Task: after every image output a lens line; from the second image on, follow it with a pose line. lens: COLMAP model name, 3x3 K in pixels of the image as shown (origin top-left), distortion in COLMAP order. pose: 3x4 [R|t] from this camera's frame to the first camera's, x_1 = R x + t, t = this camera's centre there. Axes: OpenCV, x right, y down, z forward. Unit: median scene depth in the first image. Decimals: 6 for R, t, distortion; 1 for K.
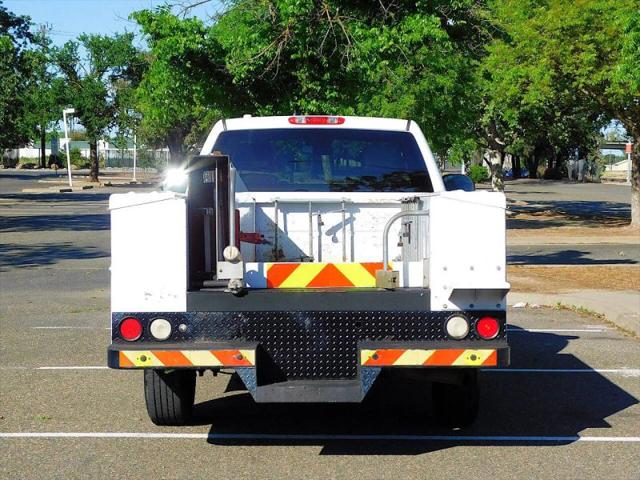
lens RADIAL K [[1363.8, 0, 320.0], [0, 1363.8, 240.0], [0, 0, 1]] dist [0.002367, -0.060810]
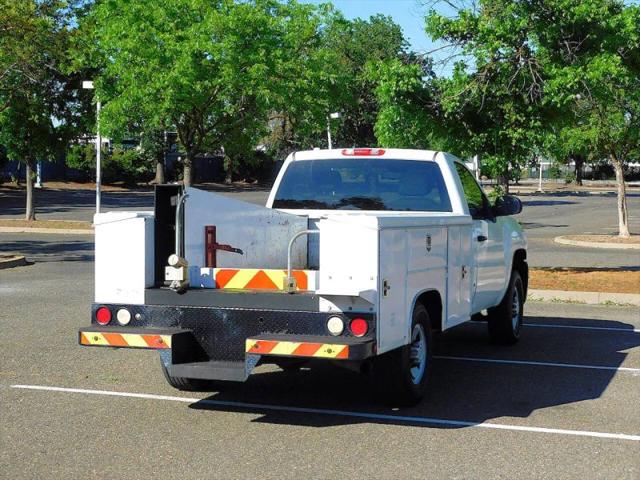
lens RADIAL K [[1125.5, 0, 320.0], [0, 1125.5, 240.0], [0, 0, 1]] dist [-0.024280, -0.201819]
pose [[0.939934, 0.019531, -0.340796, 0.414503], [-0.019031, 0.999807, 0.004810, -0.016894], [0.340824, 0.001965, 0.940125, 0.042220]]
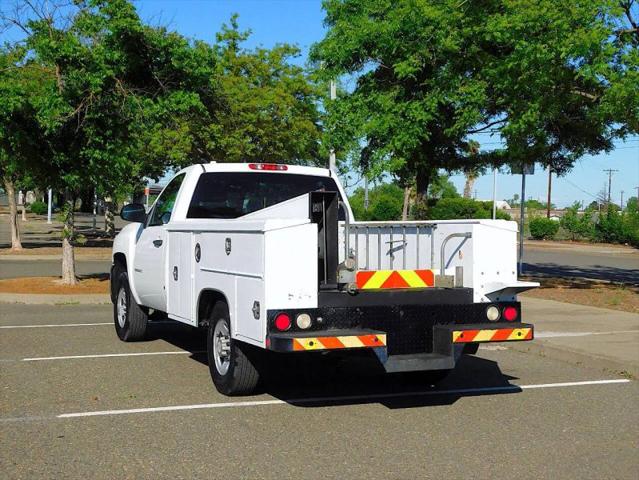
lens RADIAL K [[977.3, 0, 319.5], [0, 977.3, 240.0], [0, 0, 1]] dist [-0.012300, -0.079843]
pose [[0.914335, 0.003667, 0.404941, -0.470667], [0.003258, 0.999860, -0.016410, 0.001747], [-0.404944, 0.016323, 0.914196, 0.118418]]
